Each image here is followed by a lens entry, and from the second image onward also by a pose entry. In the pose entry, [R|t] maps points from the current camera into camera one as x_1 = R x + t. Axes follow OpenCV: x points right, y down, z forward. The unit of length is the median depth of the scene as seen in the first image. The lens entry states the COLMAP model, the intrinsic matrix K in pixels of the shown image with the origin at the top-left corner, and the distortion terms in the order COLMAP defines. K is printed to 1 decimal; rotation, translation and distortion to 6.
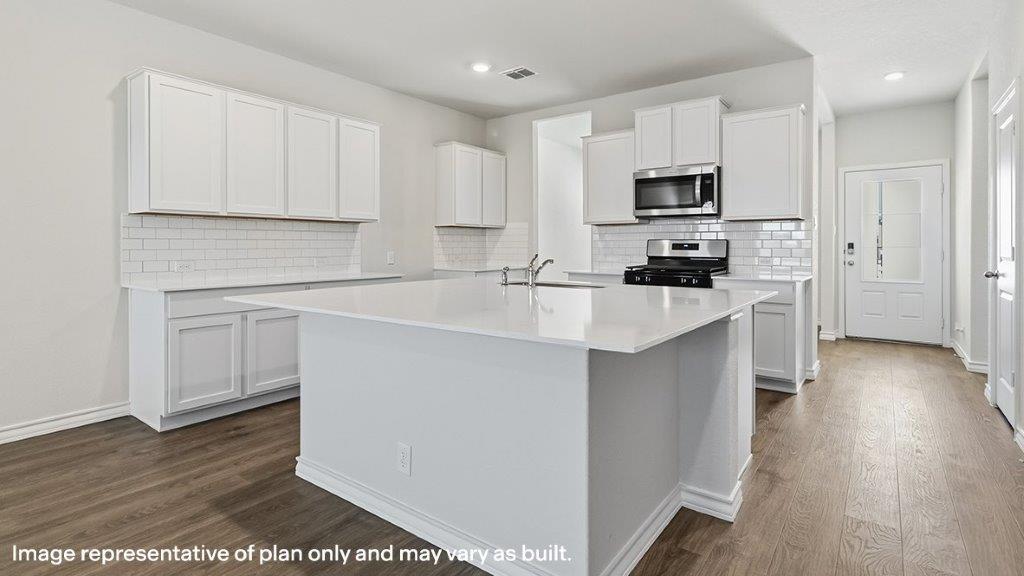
lens RADIAL K [[497.1, 0, 517.5], [0, 497.1, 245.6], [0, 0, 1]] dist [-0.001743, 0.002124]
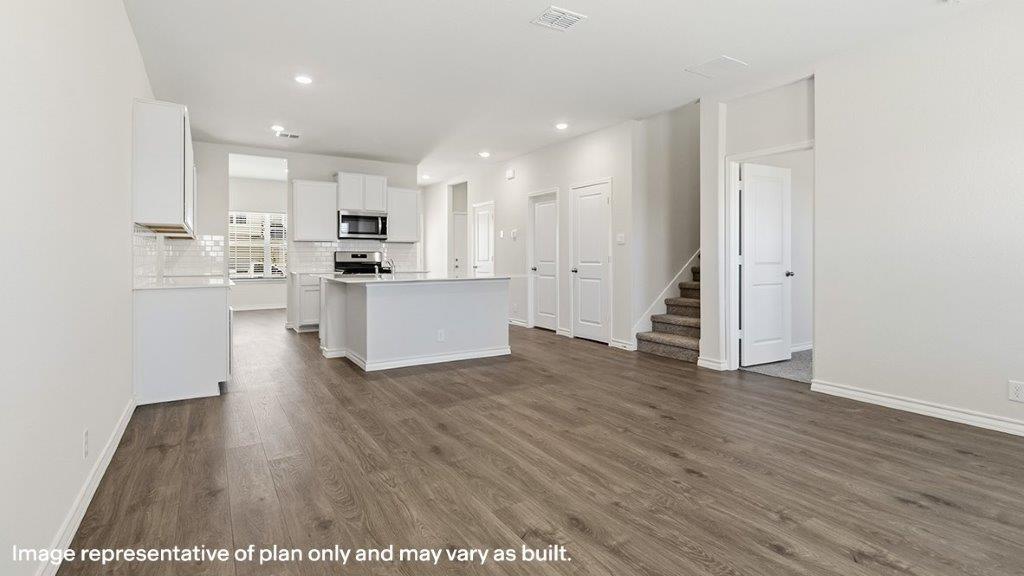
lens RADIAL K [[497.1, 0, 520.7], [0, 497.1, 256.9], [0, 0, 1]] dist [-0.001743, 0.002124]
pose [[0.355354, 0.001812, 0.934730, -1.100606], [-0.001156, 0.999998, -0.001499, 0.007358], [-0.934731, -0.000548, 0.355356, -0.137189]]
